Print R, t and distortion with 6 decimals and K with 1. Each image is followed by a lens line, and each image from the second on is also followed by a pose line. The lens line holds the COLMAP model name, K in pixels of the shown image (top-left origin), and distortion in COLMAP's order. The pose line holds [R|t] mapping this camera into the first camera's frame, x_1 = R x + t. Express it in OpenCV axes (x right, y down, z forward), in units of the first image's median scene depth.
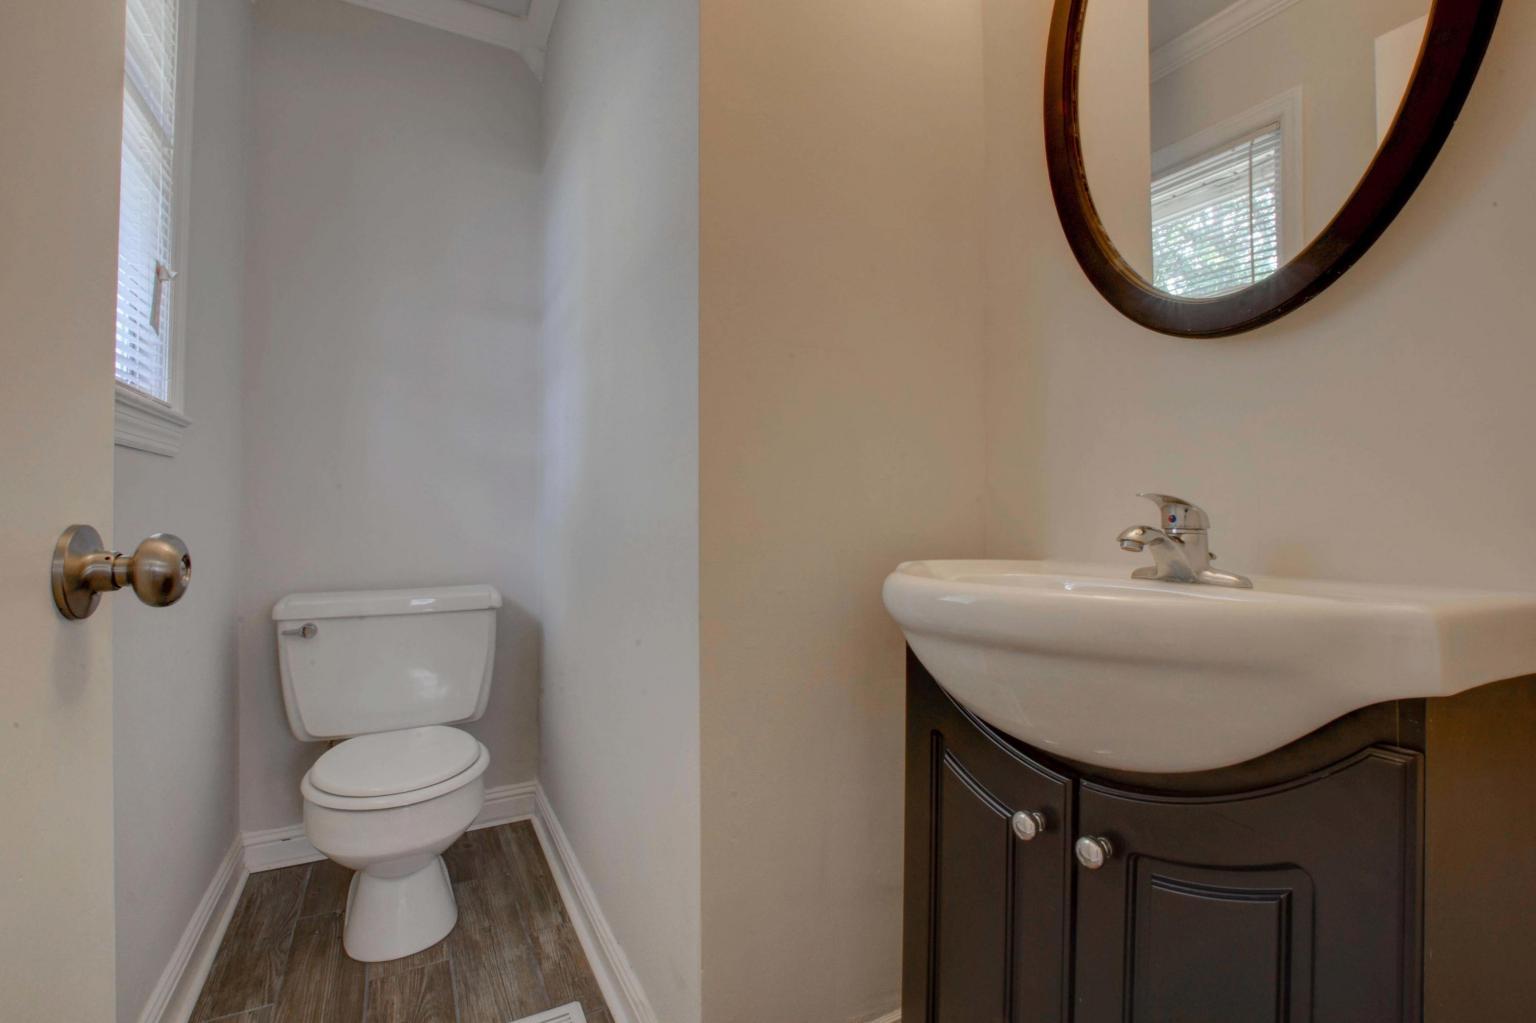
lens RADIAL K [[677.2, 0, 767.5], [0, 677.2, 506.3], [0, 0, 1]] dist [-0.037655, 0.007636]
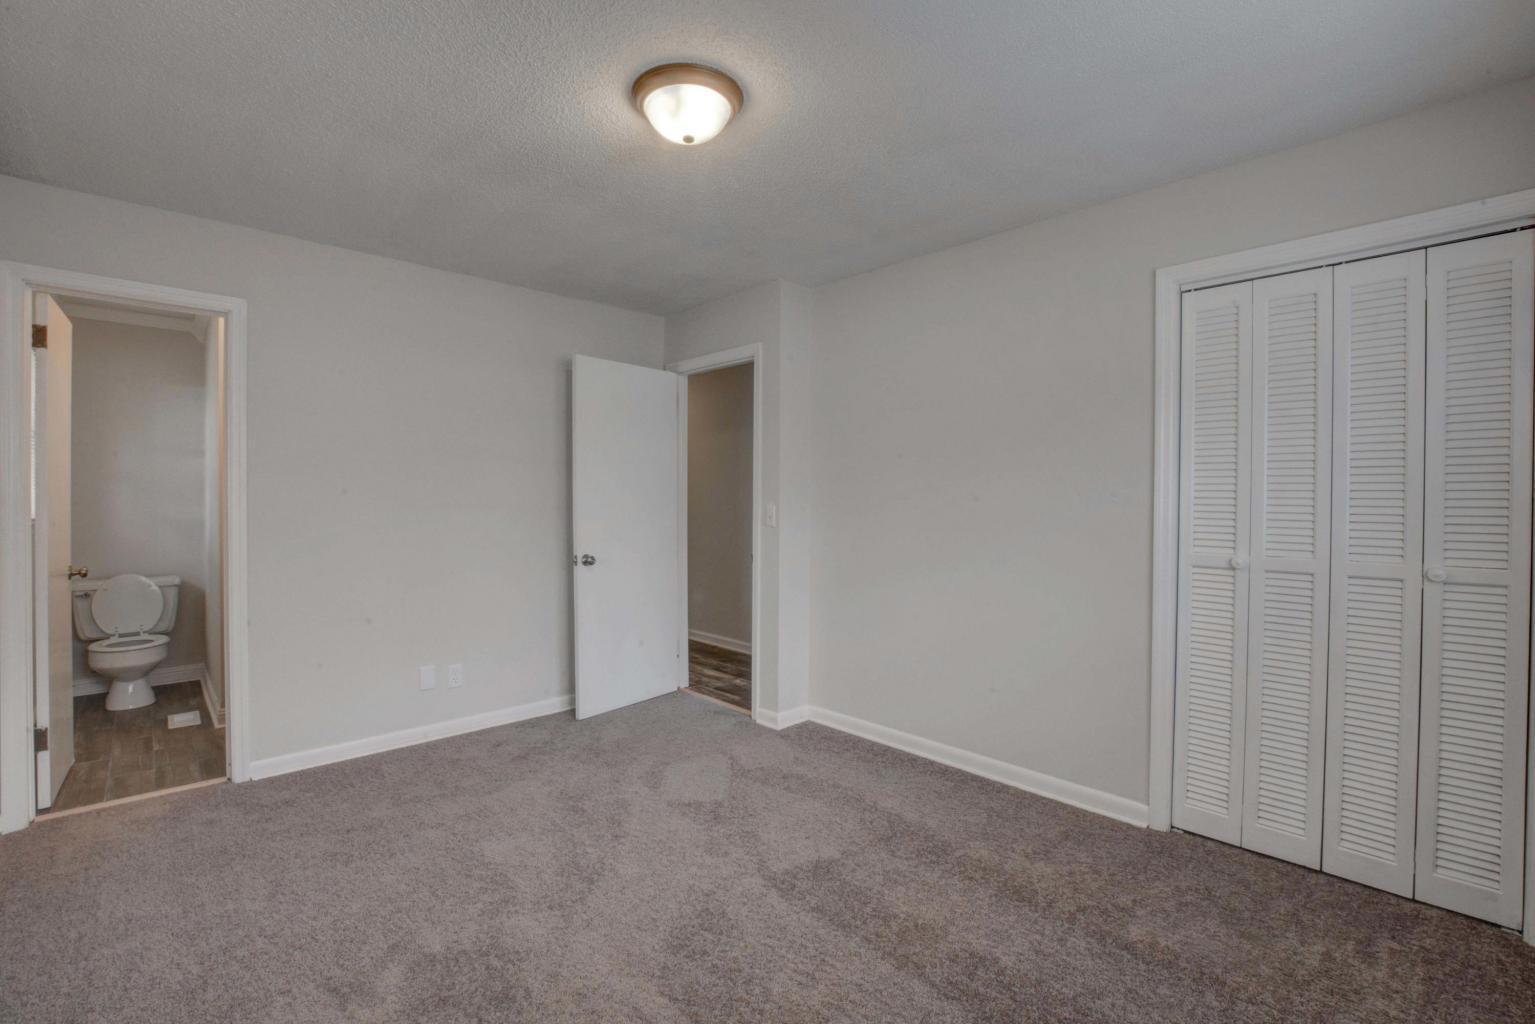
lens RADIAL K [[676.8, 0, 767.0], [0, 676.8, 506.8], [0, 0, 1]] dist [-0.037655, 0.007636]
pose [[0.964734, 0.008406, 0.263093, 1.016210], [-0.013258, 0.999773, 0.016674, -0.197583], [-0.262893, -0.019574, 0.964626, -1.841608]]
